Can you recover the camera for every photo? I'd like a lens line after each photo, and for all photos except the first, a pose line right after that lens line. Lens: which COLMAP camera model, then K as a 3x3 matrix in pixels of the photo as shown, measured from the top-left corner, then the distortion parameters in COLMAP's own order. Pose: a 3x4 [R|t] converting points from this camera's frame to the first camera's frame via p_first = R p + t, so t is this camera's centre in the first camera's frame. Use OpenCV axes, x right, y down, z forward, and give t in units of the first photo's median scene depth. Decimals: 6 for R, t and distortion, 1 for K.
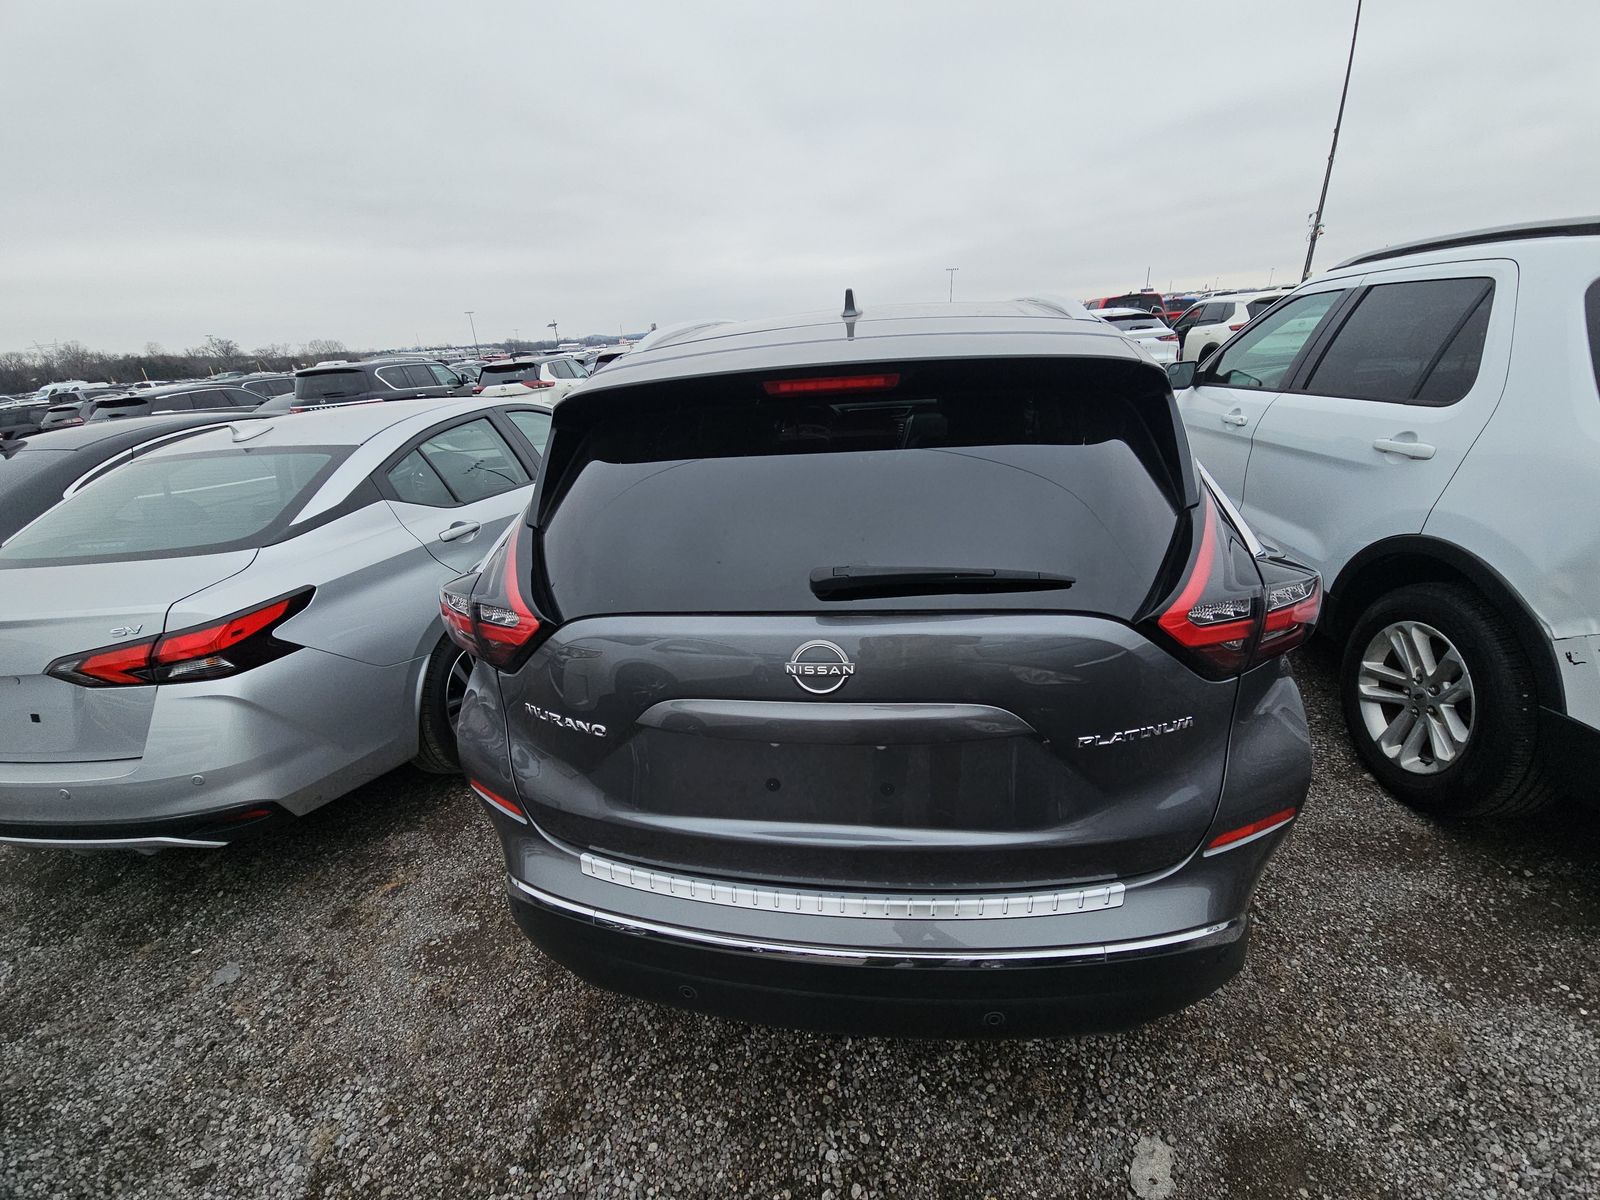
lens RADIAL K [[641.4, 0, 794.5], [0, 641.4, 596.0], [0, 0, 1]] dist [0.045938, -0.025497]
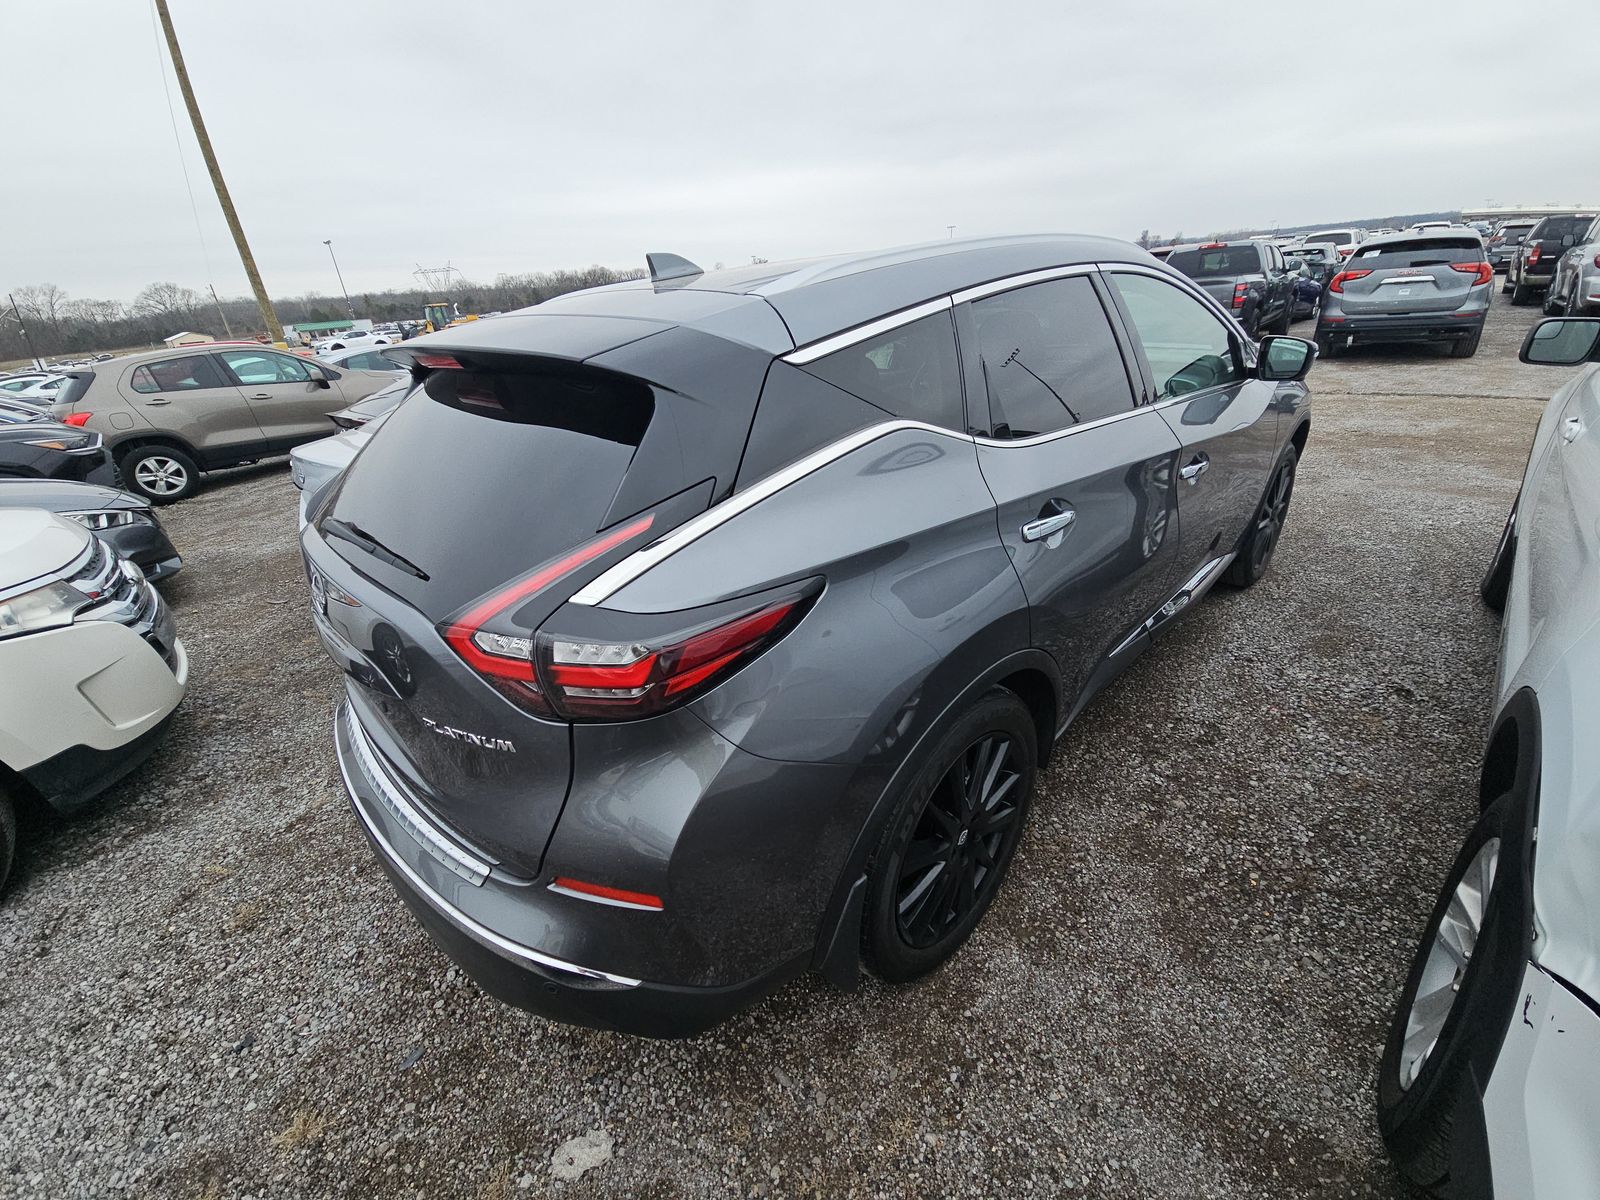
lens RADIAL K [[650.8, 0, 803.9], [0, 650.8, 592.9], [0, 0, 1]] dist [0.001934, 0.000165]
pose [[0.804809, 0.256221, -0.535381, 1.022042], [-0.200059, 0.966343, 0.161732, -0.199085], [0.558801, -0.023056, 0.828981, 0.316865]]
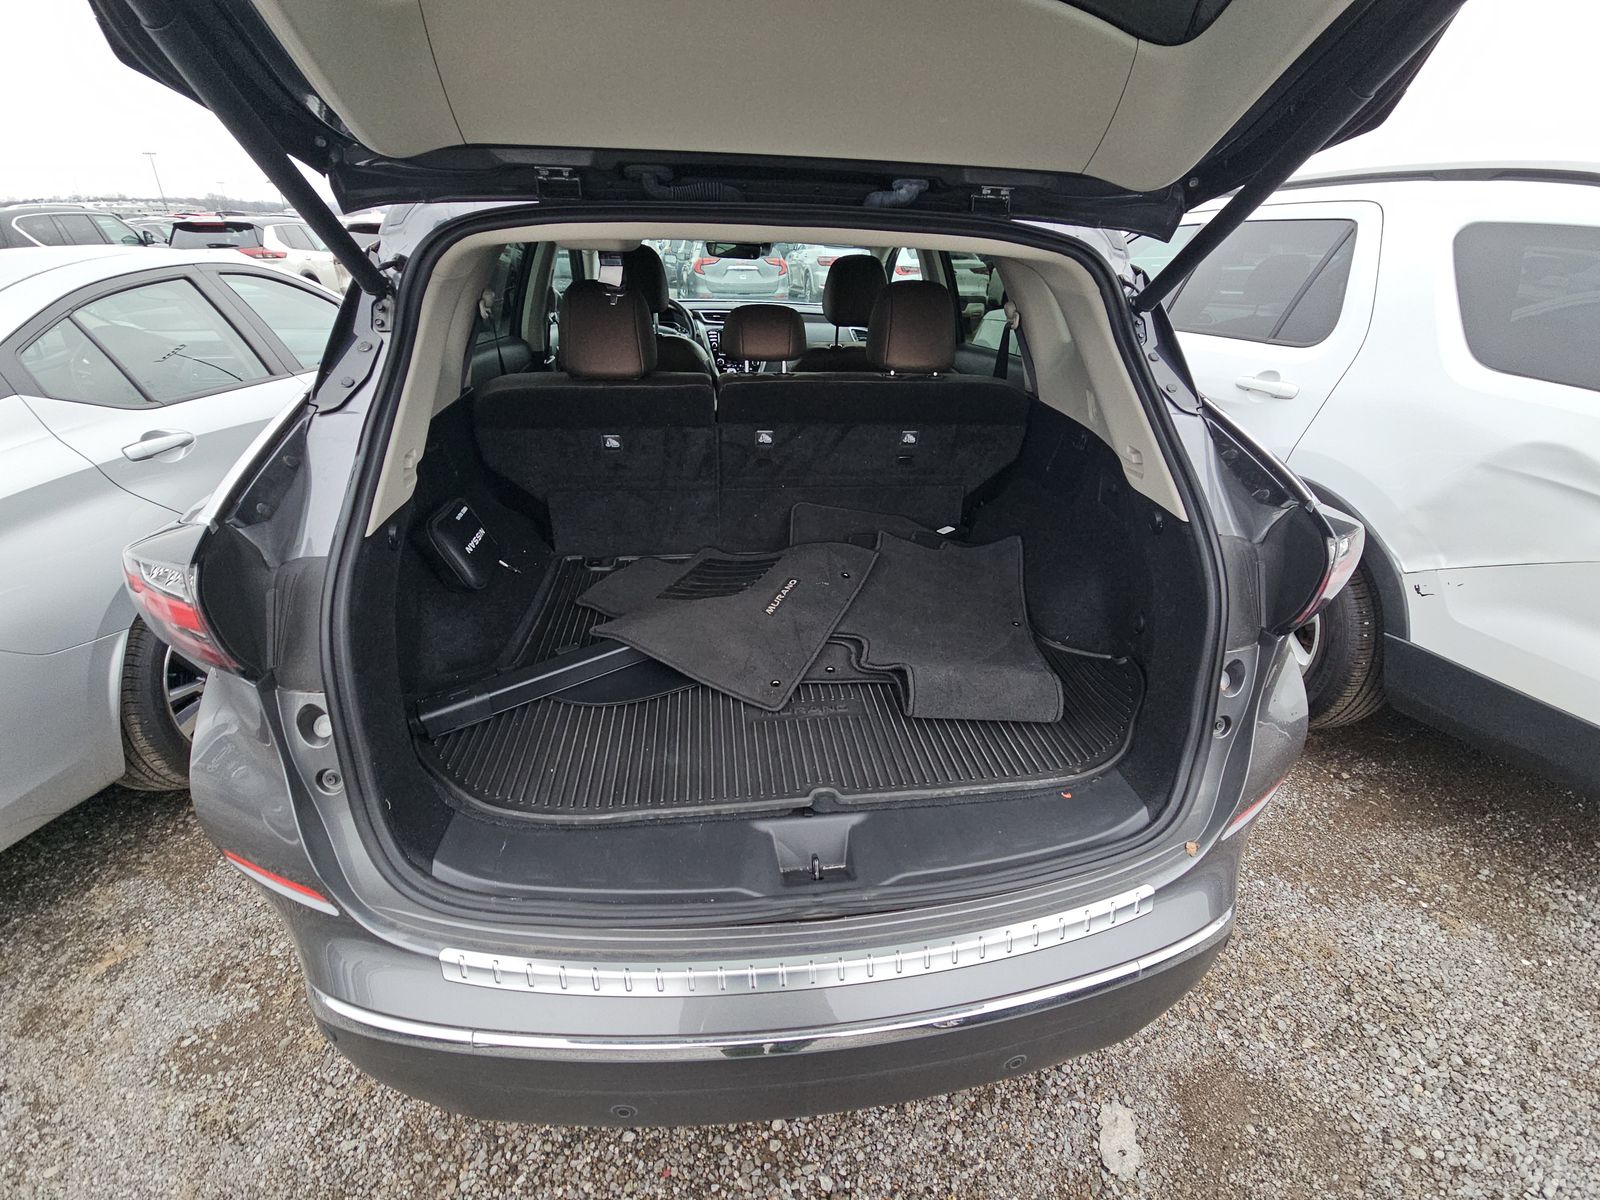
lens RADIAL K [[641.4, 0, 794.5], [0, 641.4, 596.0], [0, 0, 1]] dist [0.045938, -0.025497]
pose [[0.960345, -0.038105, 0.276199, -0.132195], [0.006674, 0.993475, 0.113857, -0.030291], [-0.278735, -0.107499, 0.954333, 0.262301]]
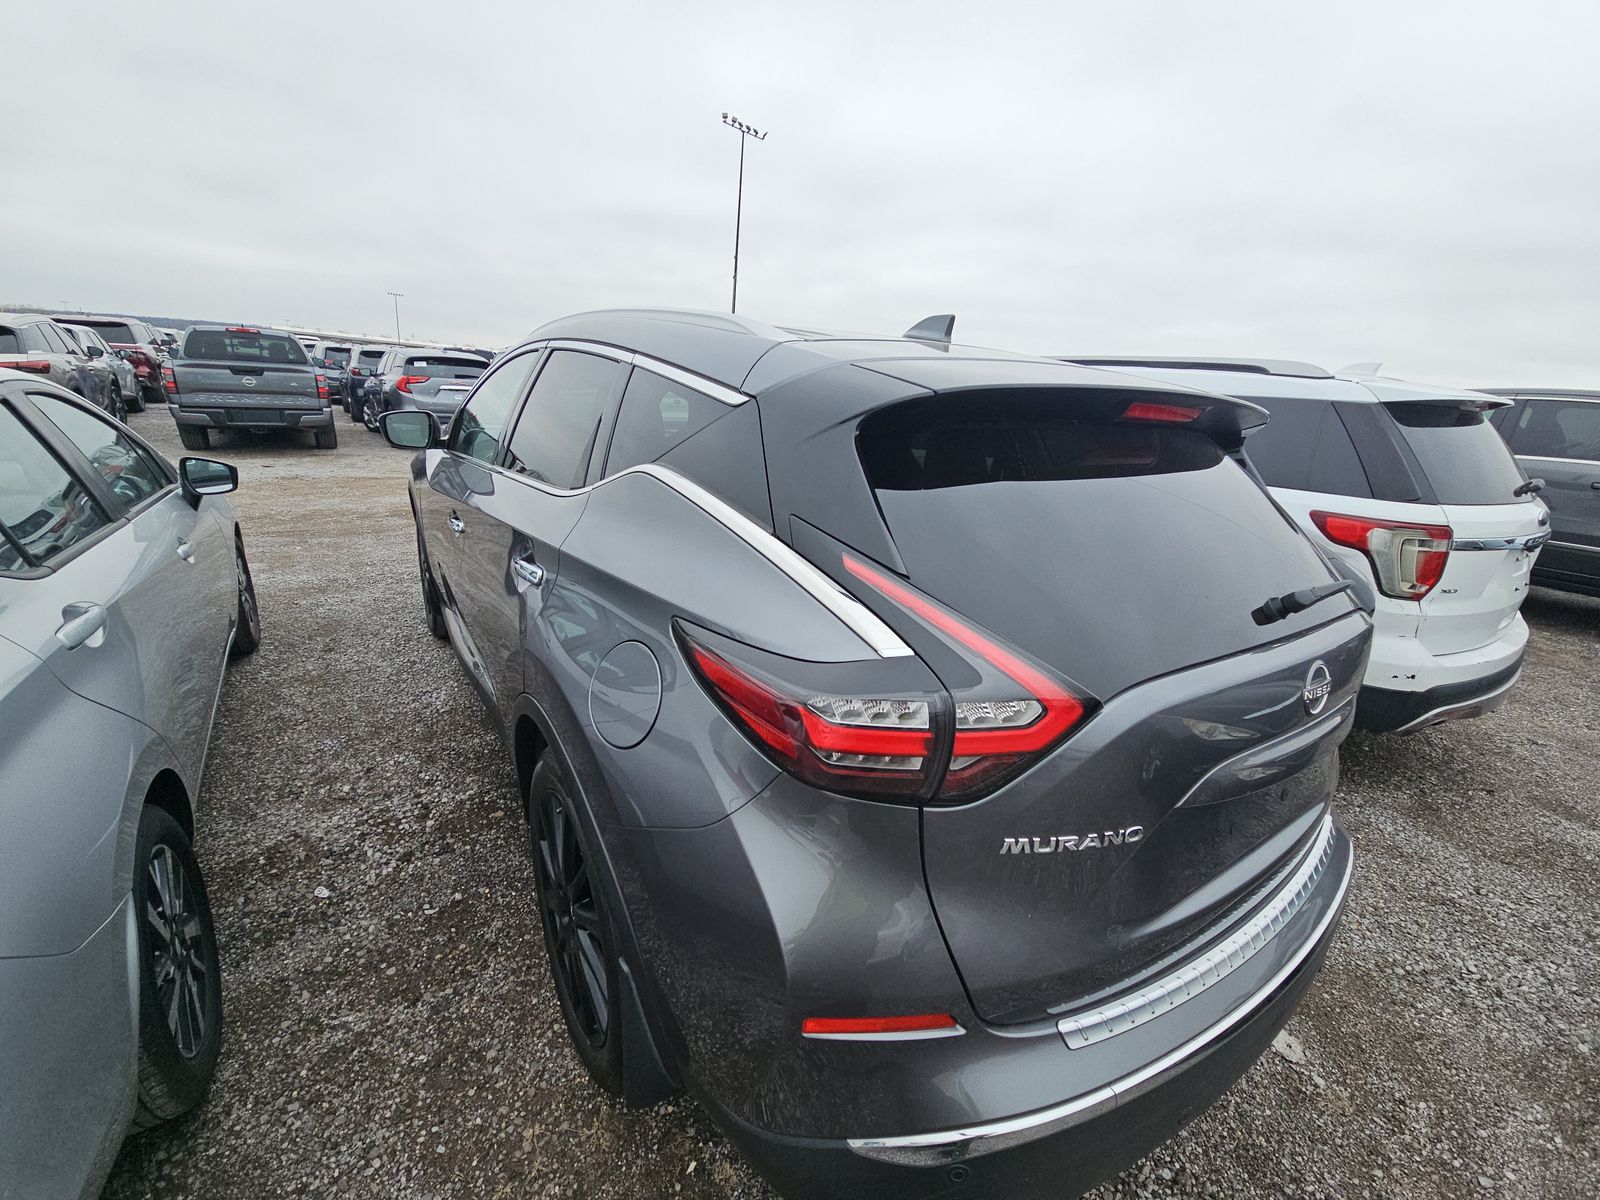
lens RADIAL K [[641.4, 0, 794.5], [0, 641.4, 596.0], [0, 0, 1]] dist [0.045938, -0.025497]
pose [[0.733824, -0.084198, 0.674101, -0.841338], [0.131256, 0.991165, -0.019085, -0.080137], [-0.666538, 0.102485, 0.738392, 0.526615]]
